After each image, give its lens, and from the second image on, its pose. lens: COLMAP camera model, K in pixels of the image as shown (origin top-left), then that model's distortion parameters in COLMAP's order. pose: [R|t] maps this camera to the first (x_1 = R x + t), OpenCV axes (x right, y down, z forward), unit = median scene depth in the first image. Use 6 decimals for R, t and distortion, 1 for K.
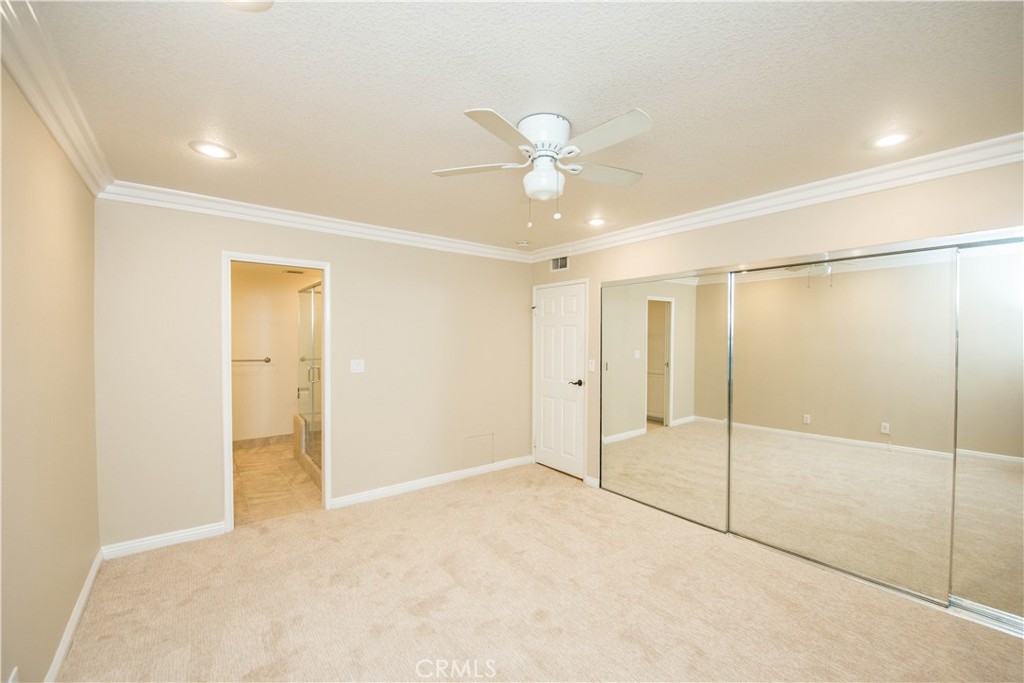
lens RADIAL K [[416.4, 0, 512.8], [0, 416.4, 346.9], [0, 0, 1]] dist [-0.001675, -0.000218]
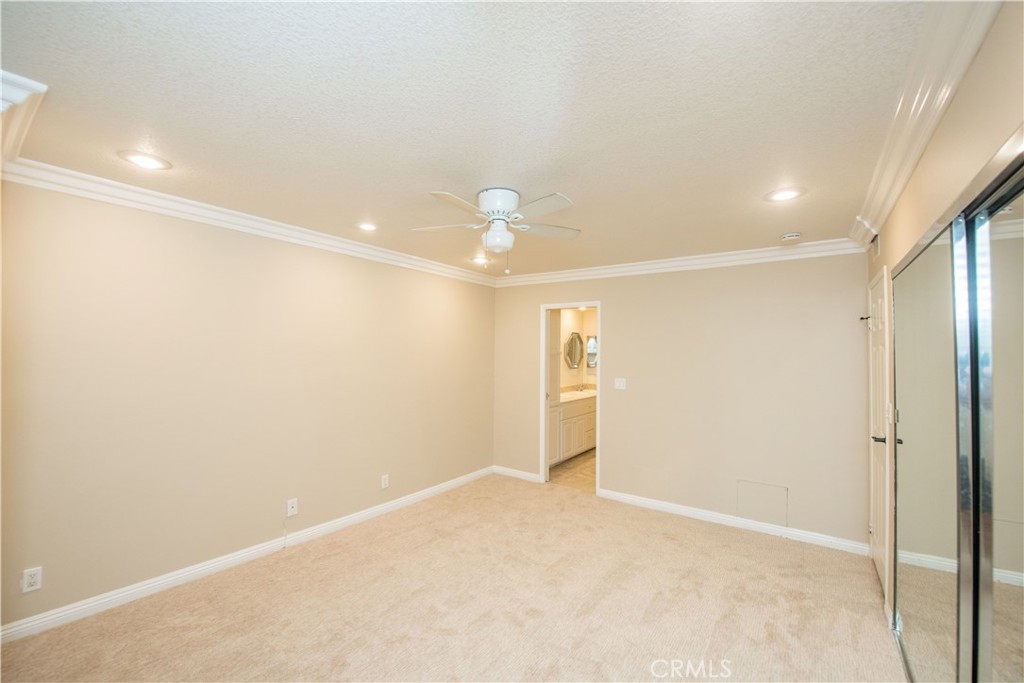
lens RADIAL K [[419.3, 0, 512.0], [0, 419.3, 341.5], [0, 0, 1]] dist [0.000167, -0.000077]
pose [[0.288367, -0.027724, -0.957119, 0.723897], [-0.030463, 0.998809, -0.038109, -0.020926], [0.957035, 0.040146, 0.287179, 0.374682]]
